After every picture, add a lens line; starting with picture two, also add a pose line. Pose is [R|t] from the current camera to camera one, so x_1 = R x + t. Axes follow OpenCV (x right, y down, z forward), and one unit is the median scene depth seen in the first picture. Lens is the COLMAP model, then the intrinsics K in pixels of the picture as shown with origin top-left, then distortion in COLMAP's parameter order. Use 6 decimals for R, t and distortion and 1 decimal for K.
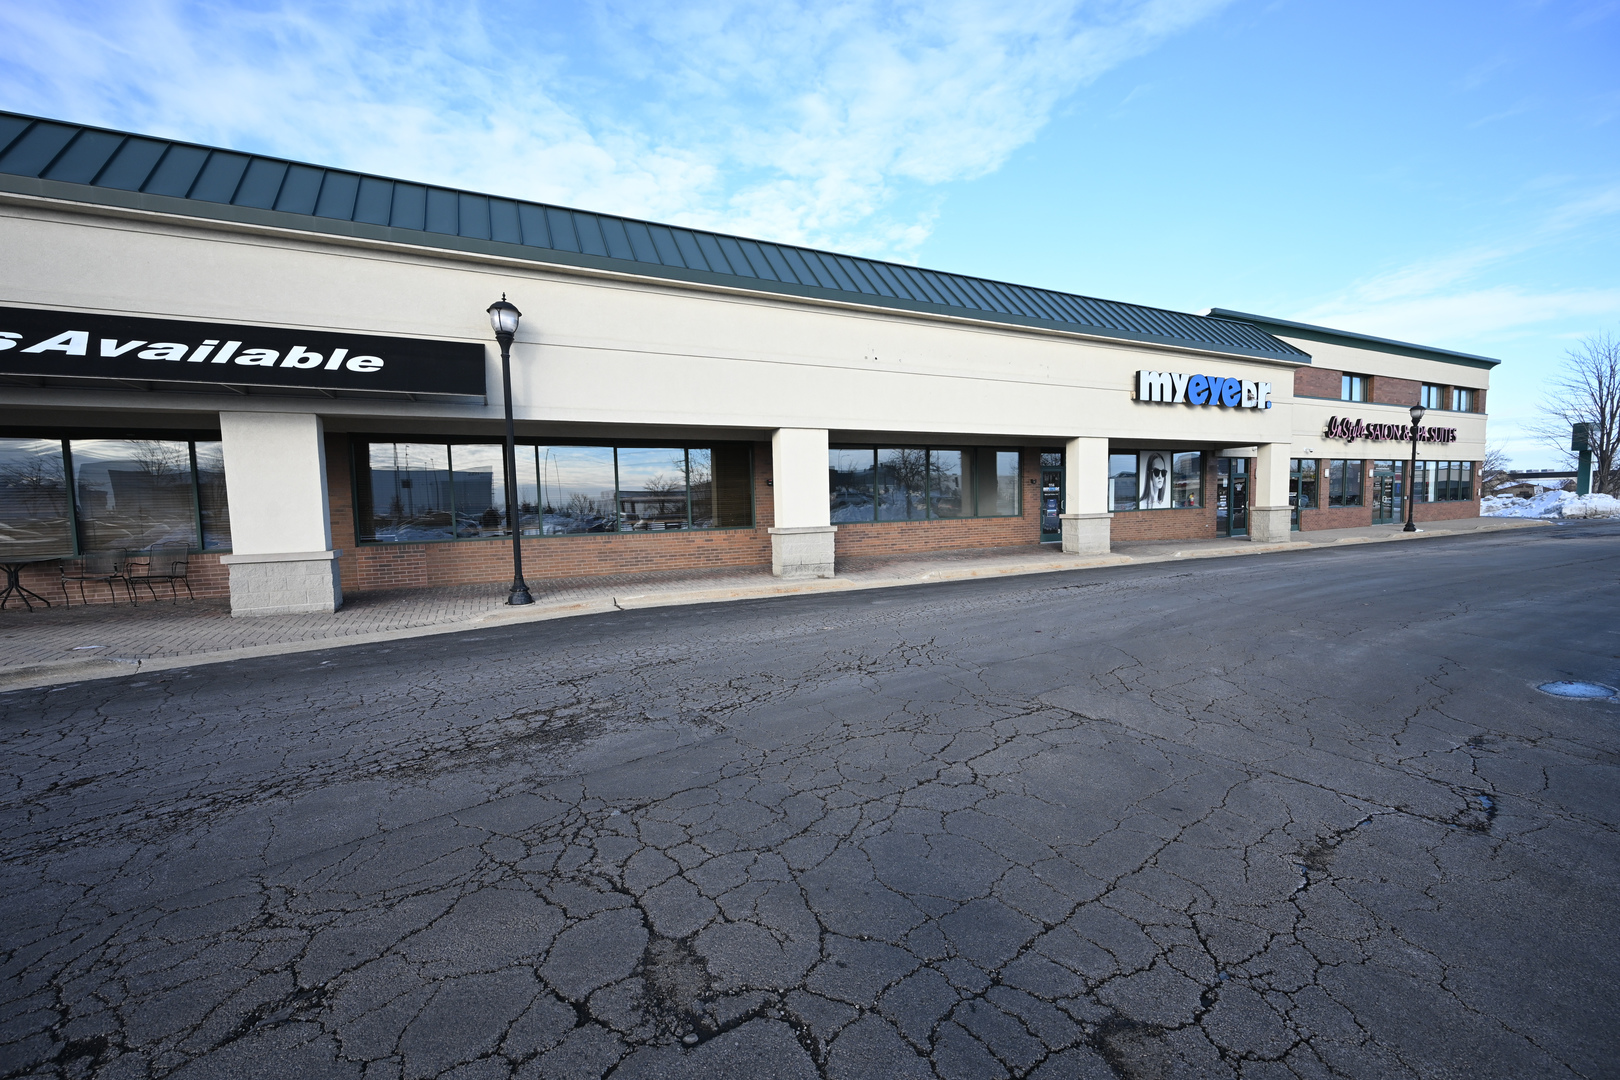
lens RADIAL K [[633.7, 0, 794.6], [0, 633.7, 547.4], [0, 0, 1]] dist [-0.000754, -0.000468]
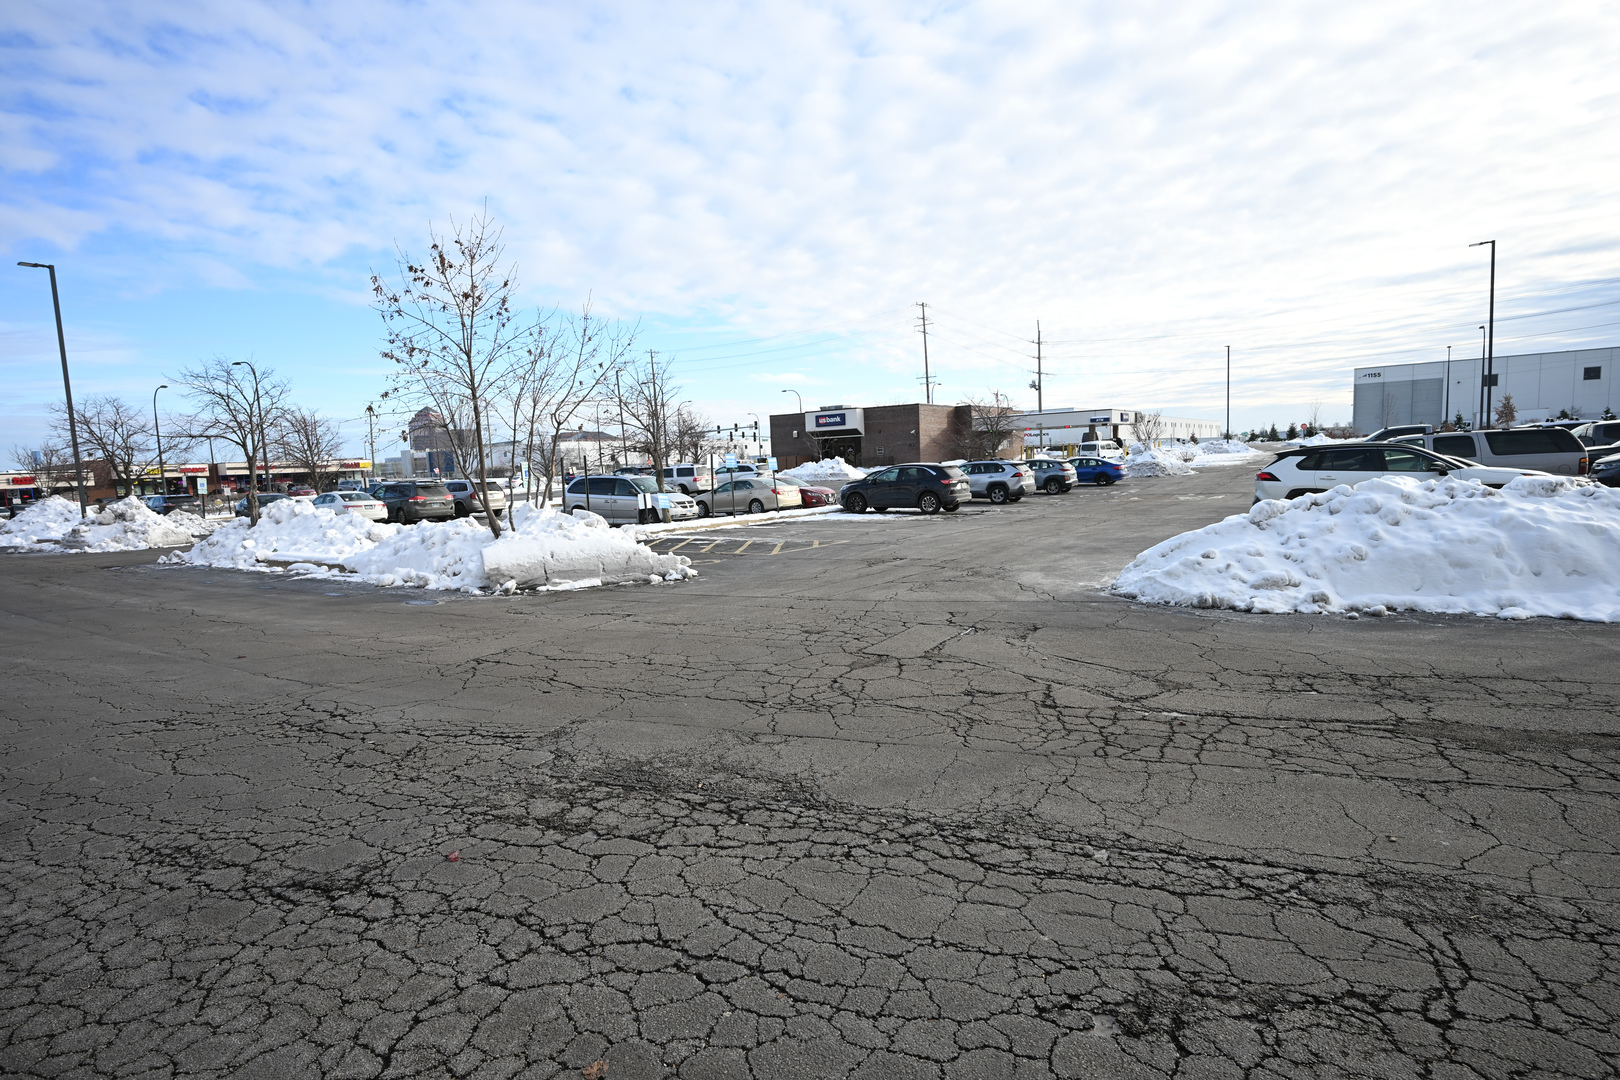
lens RADIAL K [[821.9, 0, 819.8], [0, 821.9, 540.5], [0, 0, 1]] dist [0.000750, 0.000063]
pose [[-0.508387, -0.037356, 0.860318, -0.582722], [0.117681, 0.986672, 0.112384, -0.029879], [-0.853049, 0.158378, -0.497215, 0.554587]]
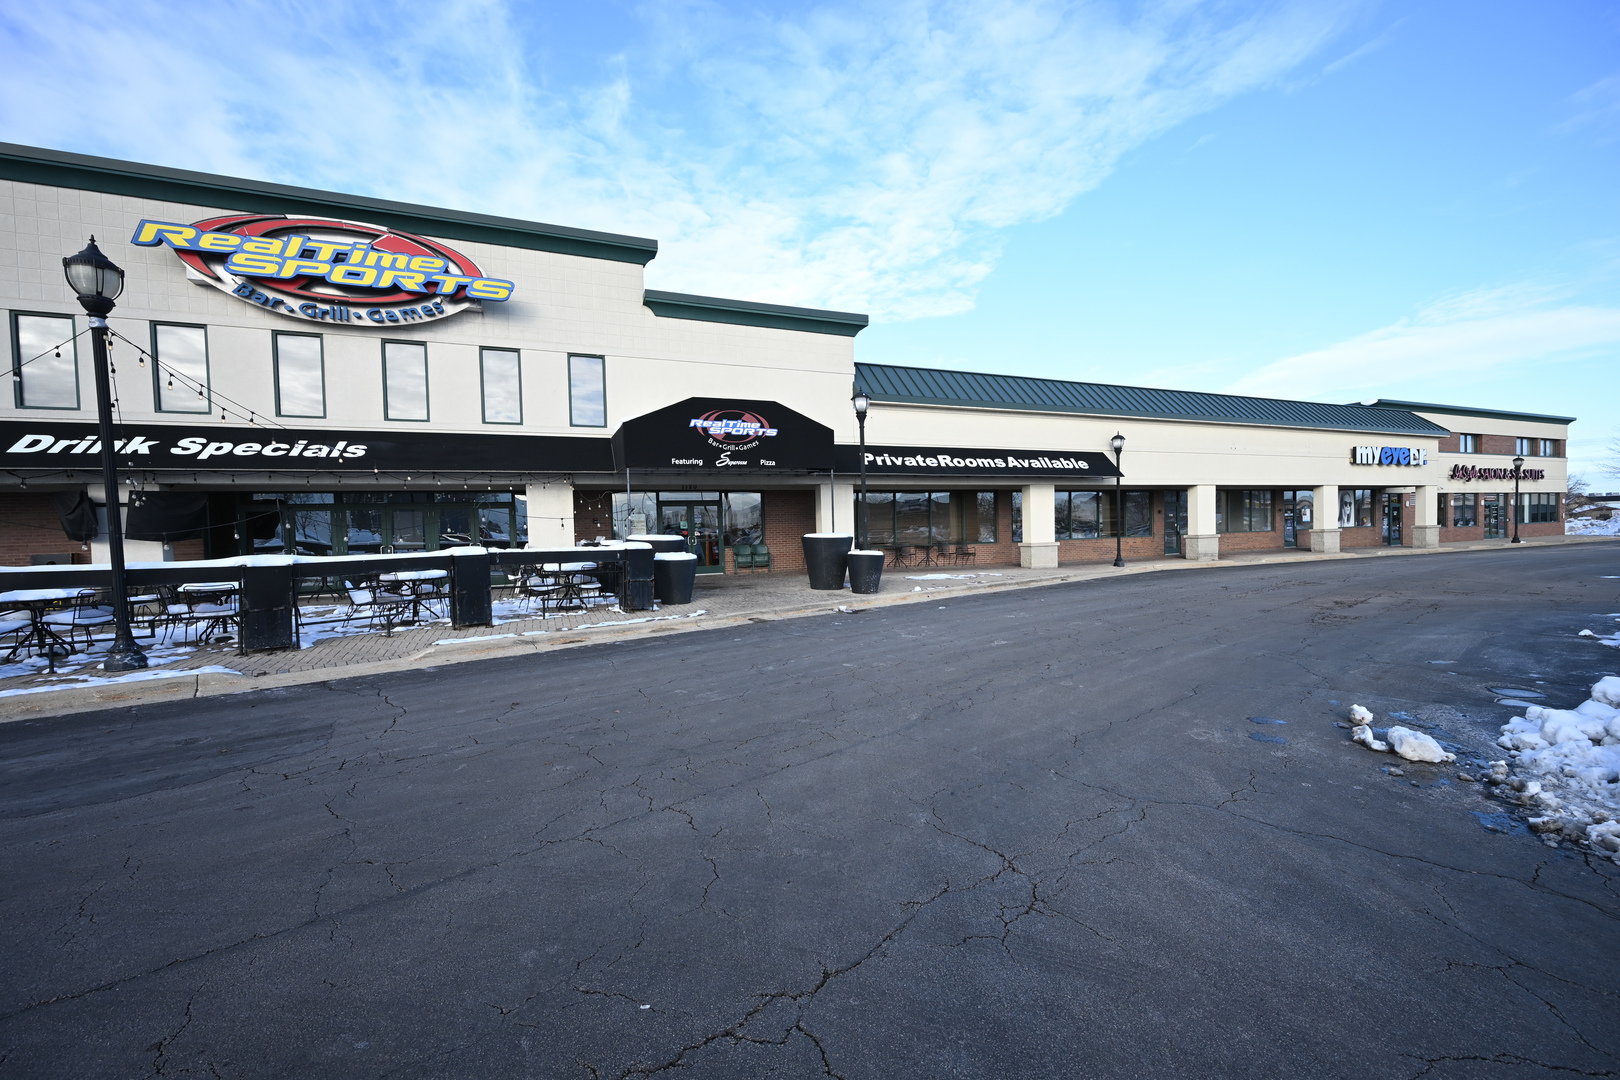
lens RADIAL K [[633.7, 0, 794.6], [0, 633.7, 547.4], [0, 0, 1]] dist [-0.000754, -0.000468]
pose [[0.998555, 0.001640, -0.053717, -1.367731], [-0.003625, 0.999313, -0.036874, 0.100439], [0.053620, 0.037015, 0.997875, -1.222214]]
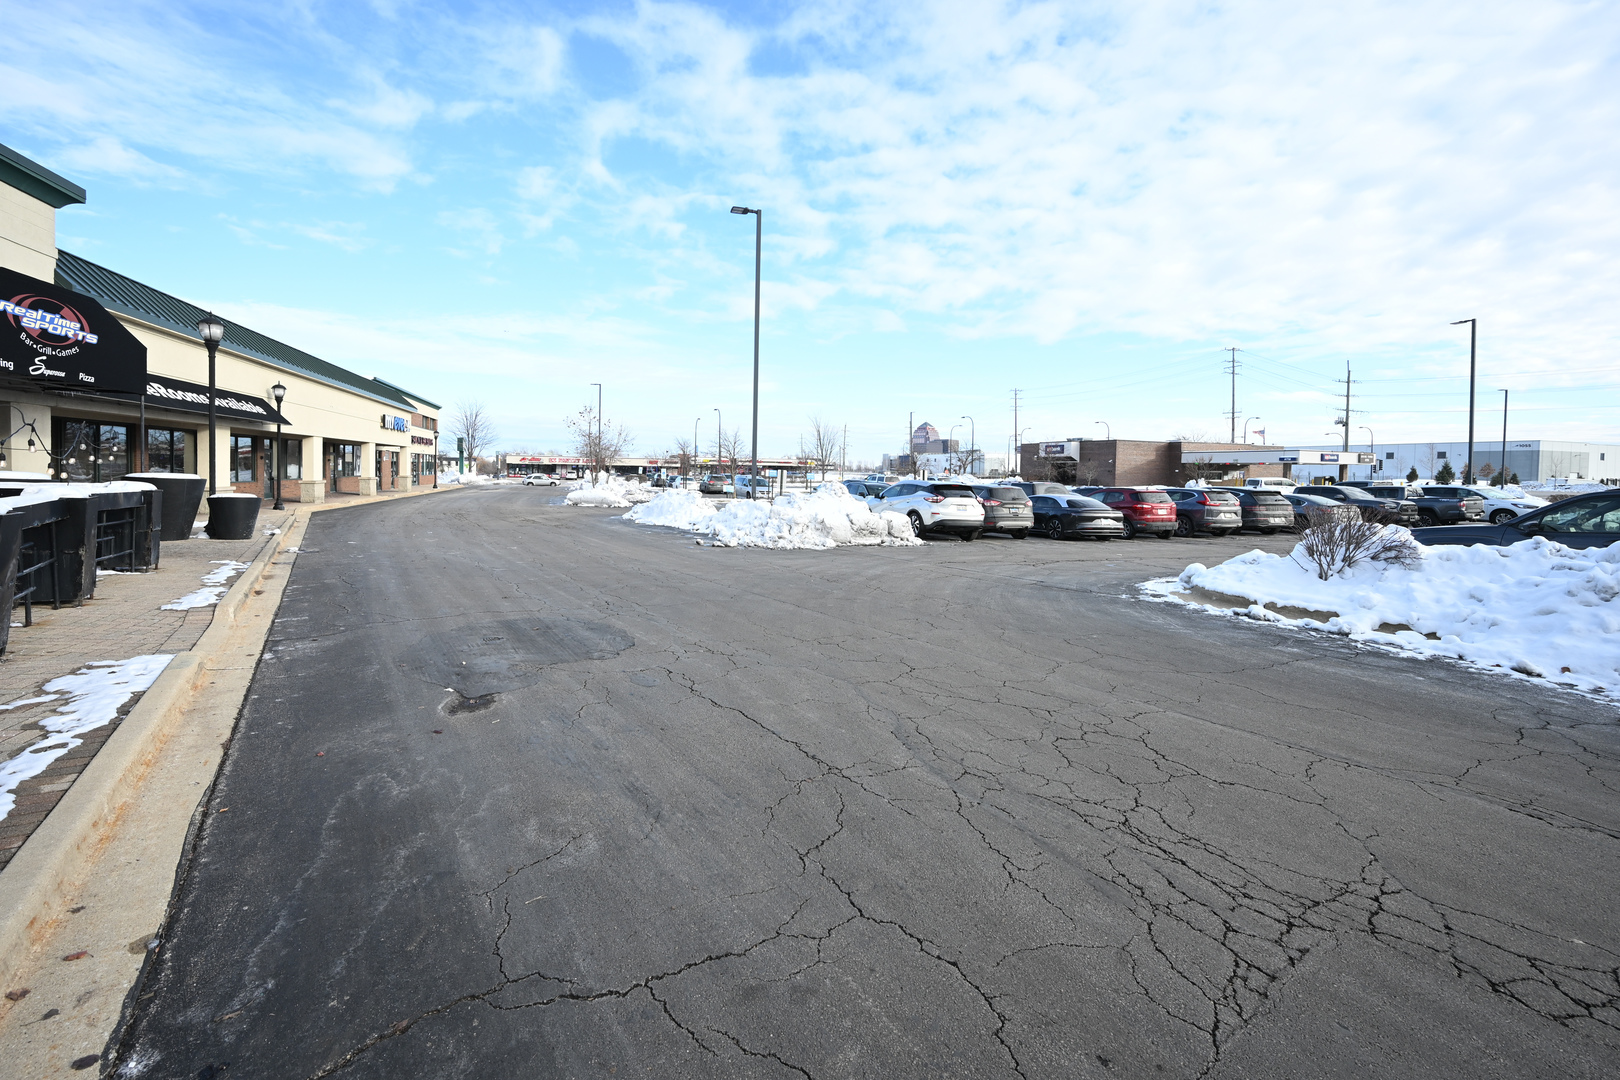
lens RADIAL K [[657.2, 0, 795.5], [0, 657.2, 493.8], [0, 0, 1]] dist [0.000301, 0.000295]
pose [[0.131651, -0.007432, 0.991268, -2.427005], [0.048040, 0.998845, 0.001109, 0.109602], [-0.990131, 0.047474, 0.131856, -1.136097]]
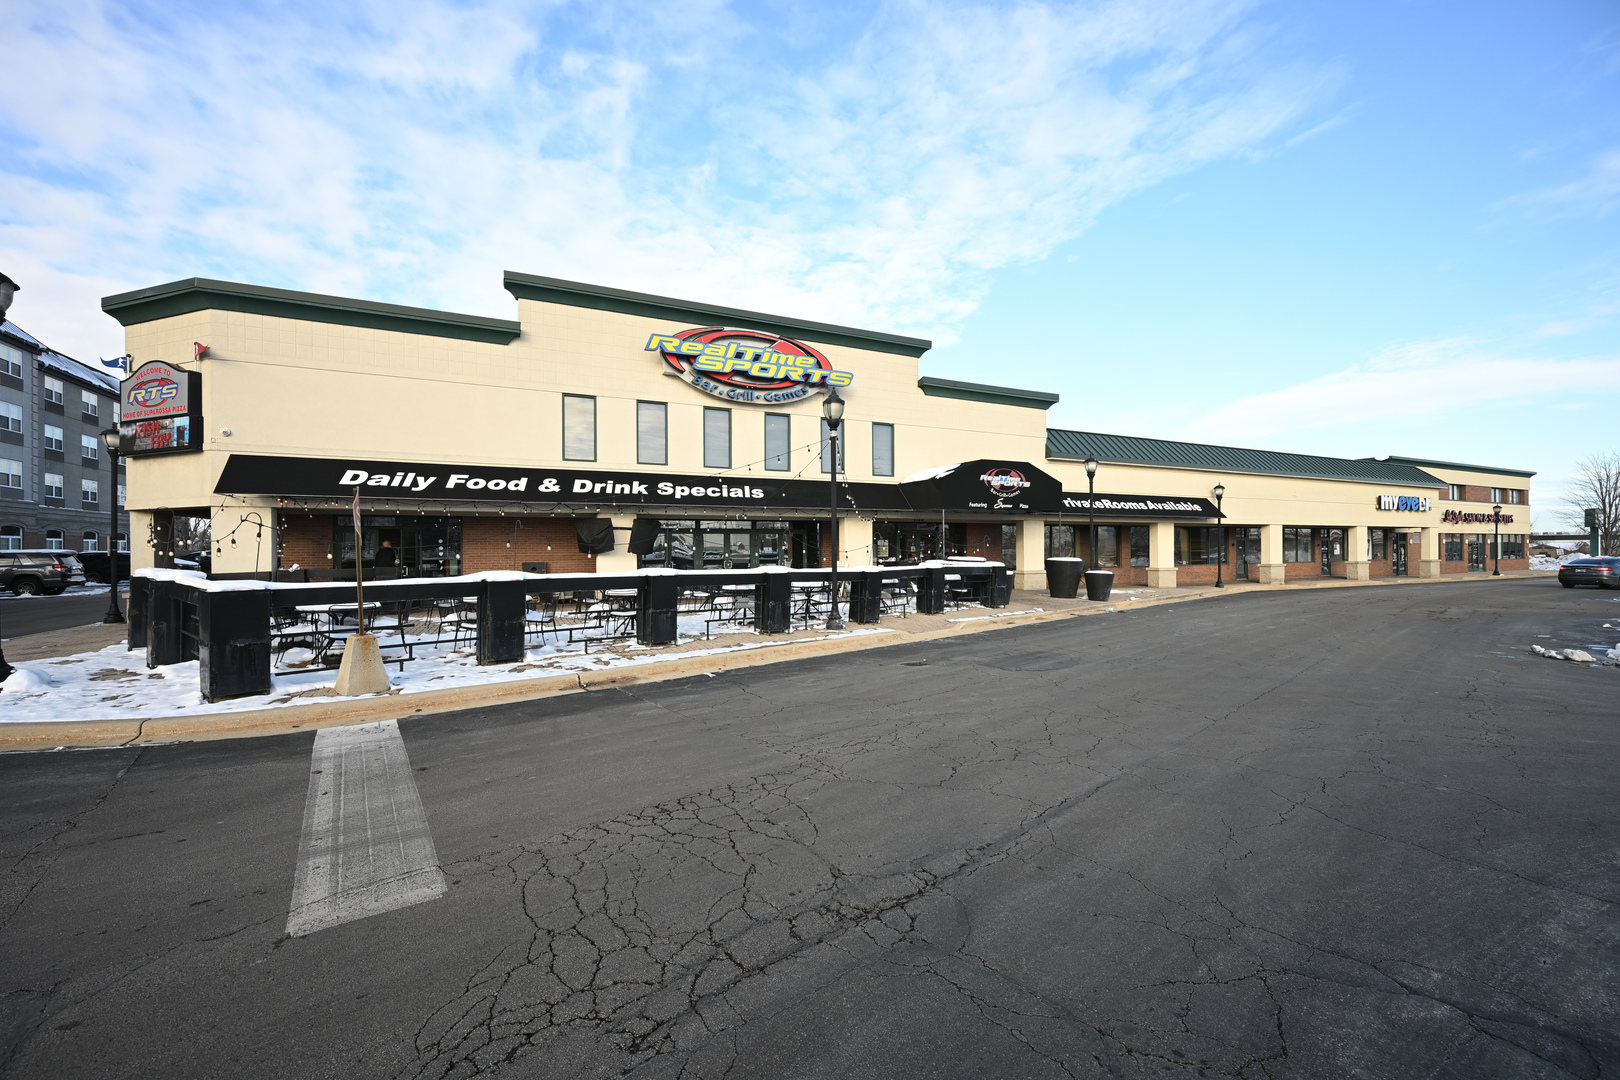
lens RADIAL K [[638.6, 0, 791.5], [0, 638.6, 542.7], [0, 0, 1]] dist [-0.001984, 0.000045]
pose [[0.999780, 0.018923, -0.009051, -2.190282], [-0.019585, 0.996624, -0.079729, 0.142436], [0.007511, 0.079889, 0.996775, -1.772442]]
